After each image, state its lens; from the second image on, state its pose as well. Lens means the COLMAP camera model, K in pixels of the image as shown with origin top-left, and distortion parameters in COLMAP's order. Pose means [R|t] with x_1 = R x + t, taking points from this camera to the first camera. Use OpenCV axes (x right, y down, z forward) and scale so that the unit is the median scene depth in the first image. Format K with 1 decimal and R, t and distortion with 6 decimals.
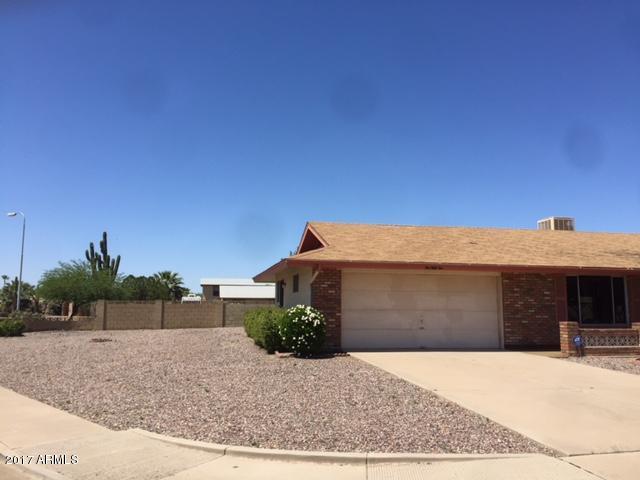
lens RADIAL K [[546.8, 0, 320.0], [0, 546.8, 240.0], [0, 0, 1]] dist [0.088917, -0.118886]
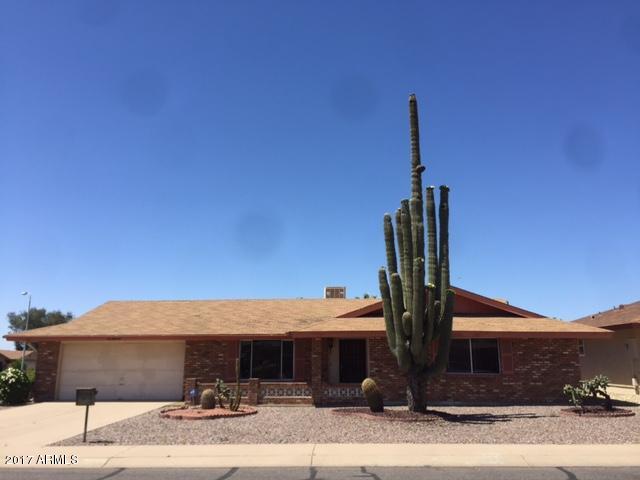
lens RADIAL K [[546.8, 0, 320.0], [0, 546.8, 240.0], [0, 0, 1]] dist [0.088917, -0.118886]
pose [[0.968651, -0.060086, -0.241048, 1.042287], [0.036439, 0.994179, -0.101390, -0.035340], [0.245737, 0.089428, 0.965203, -0.221111]]
